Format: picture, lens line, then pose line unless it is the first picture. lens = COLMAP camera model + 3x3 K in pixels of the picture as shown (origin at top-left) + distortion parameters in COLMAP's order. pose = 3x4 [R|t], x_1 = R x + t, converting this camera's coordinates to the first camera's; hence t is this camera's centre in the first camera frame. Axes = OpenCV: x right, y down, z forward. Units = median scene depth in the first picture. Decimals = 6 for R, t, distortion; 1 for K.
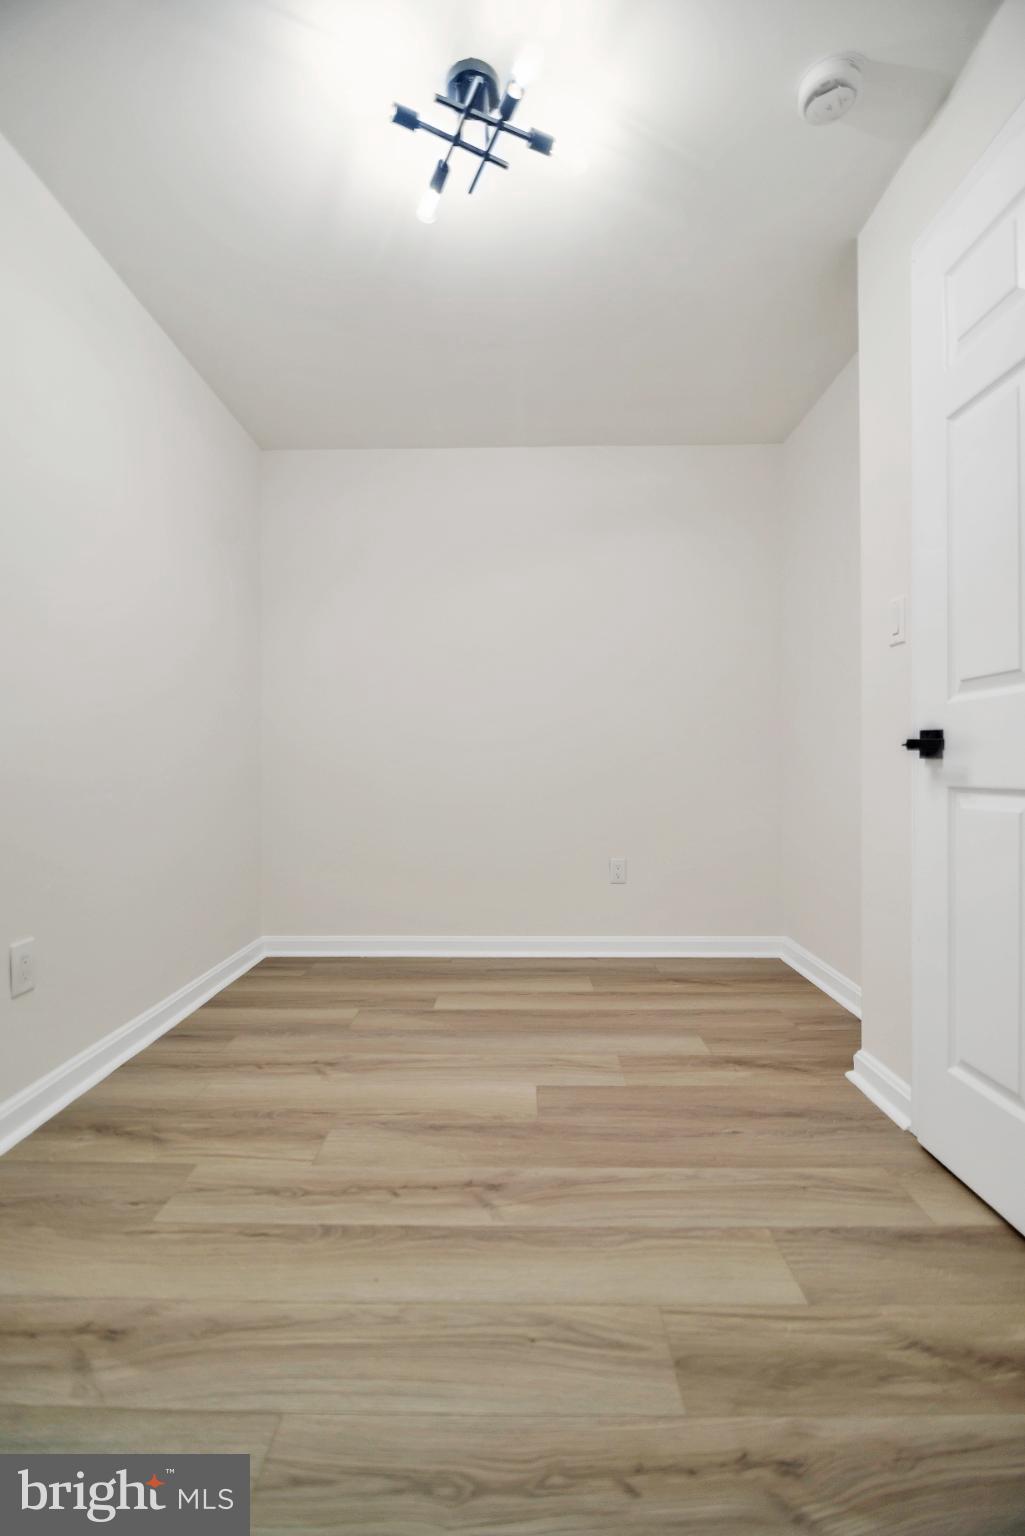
lens RADIAL K [[659.4, 0, 512.5], [0, 659.4, 768.0], [0, 0, 1]] dist [-0.013805, -0.000338]
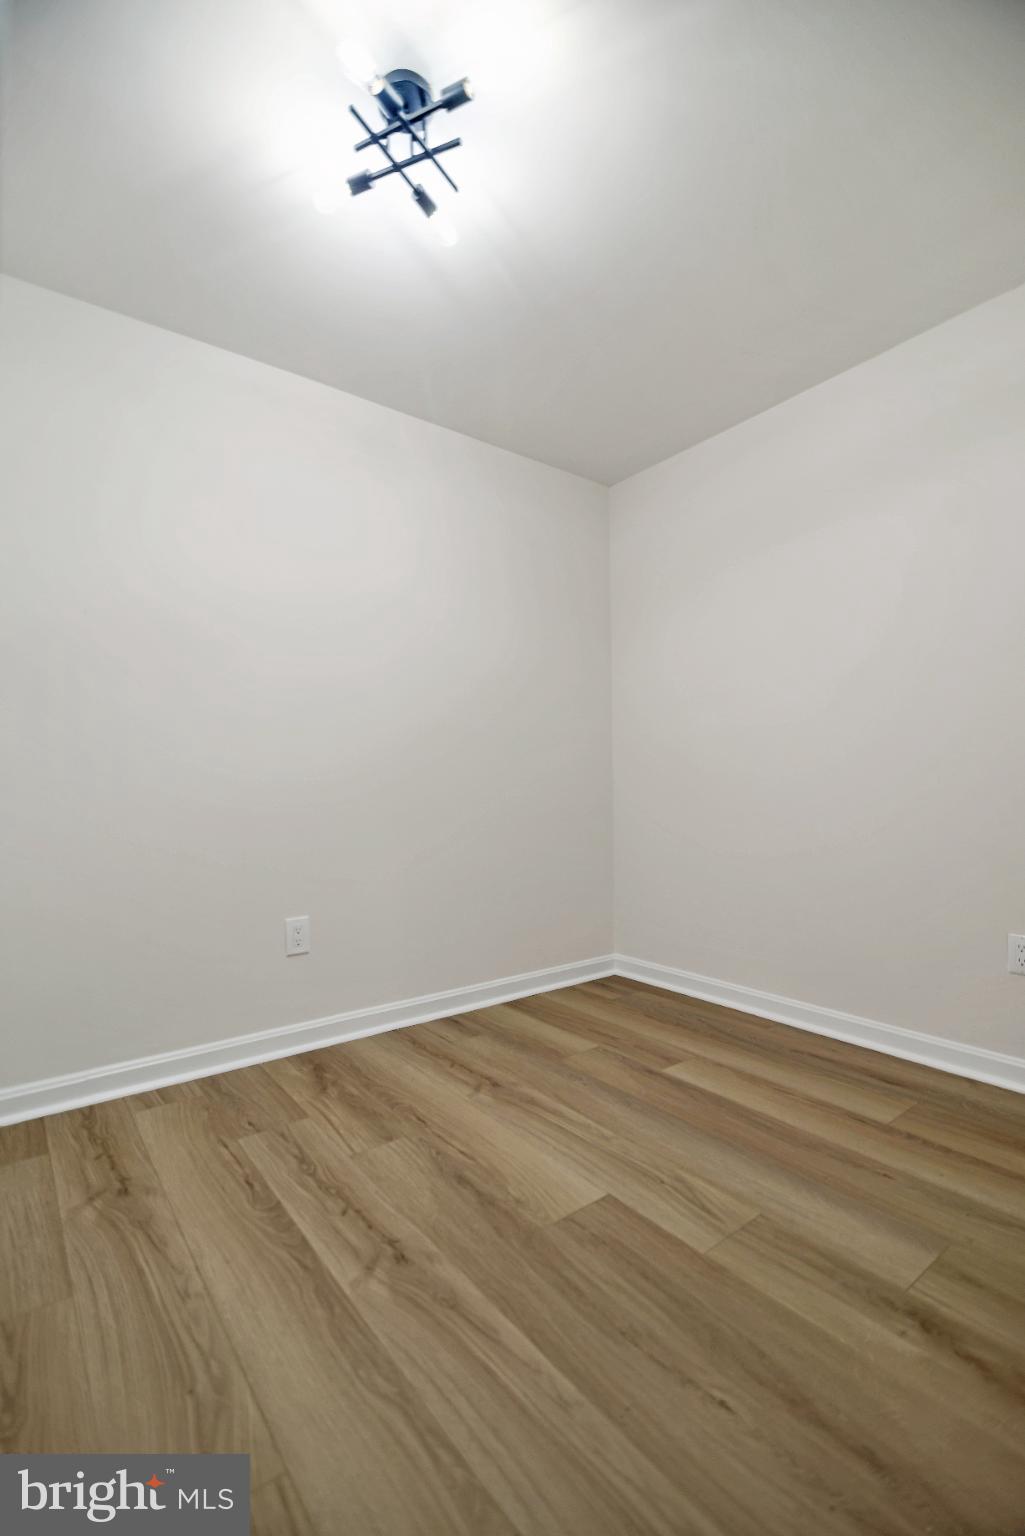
lens RADIAL K [[688.3, 0, 519.0], [0, 688.3, 747.2], [0, 0, 1]] dist [-0.012726, -0.000395]
pose [[0.633709, -0.045594, -0.772227, 0.623931], [0.006369, 0.998535, -0.053730, -0.001740], [0.773545, 0.029131, 0.633071, 0.393498]]
